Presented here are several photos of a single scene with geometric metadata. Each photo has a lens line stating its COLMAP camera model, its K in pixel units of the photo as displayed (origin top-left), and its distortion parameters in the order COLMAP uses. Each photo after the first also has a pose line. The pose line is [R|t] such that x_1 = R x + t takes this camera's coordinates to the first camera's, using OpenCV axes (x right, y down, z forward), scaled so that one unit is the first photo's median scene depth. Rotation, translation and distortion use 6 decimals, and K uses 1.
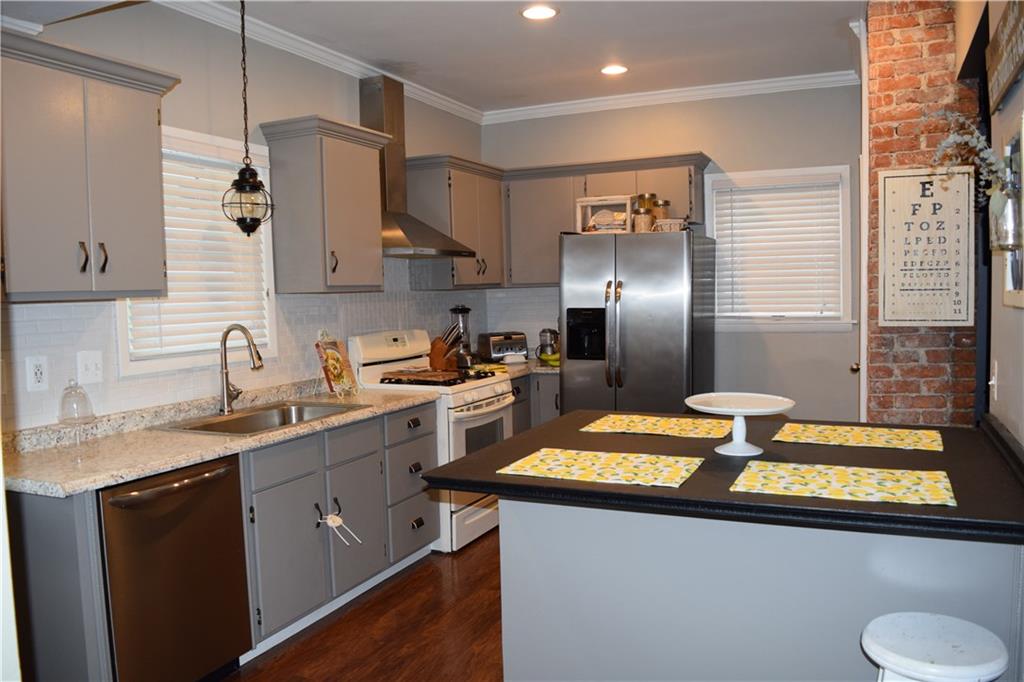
lens RADIAL K [[806.0, 0, 512.0], [0, 806.0, 341.0], [0, 0, 1]] dist [-0.101026, 0.030823]
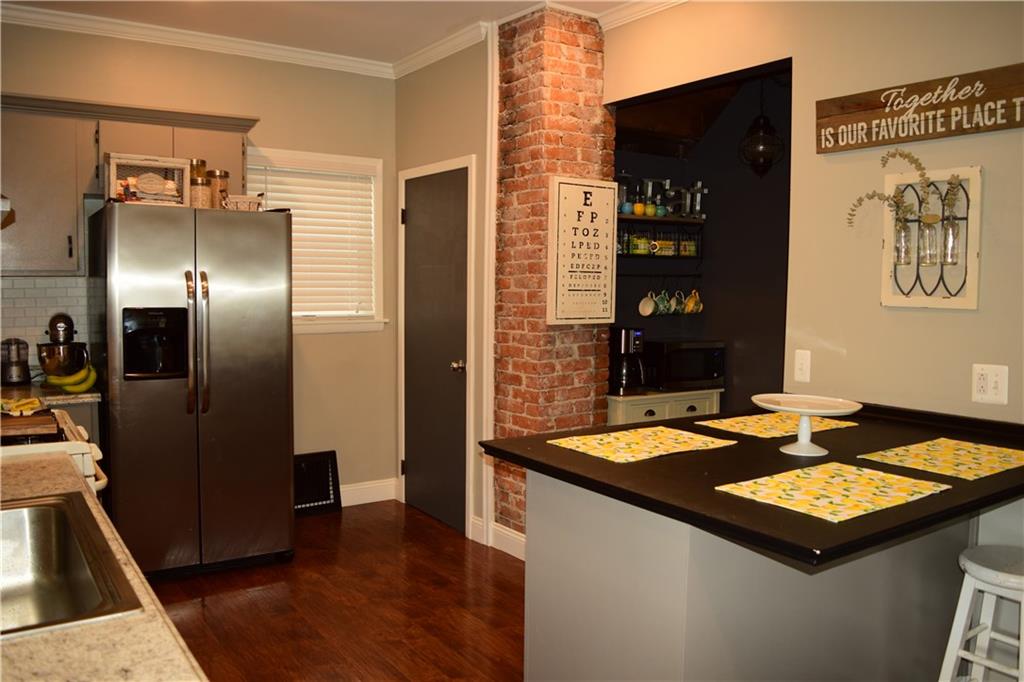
lens RADIAL K [[806.0, 0, 512.0], [0, 806.0, 341.0], [0, 0, 1]] dist [-0.101026, 0.030823]
pose [[0.510389, -0.035654, 0.859204, -0.484144], [0.033134, 0.999214, 0.021782, -0.022244], [-0.859305, 0.017352, 0.511169, 0.507557]]
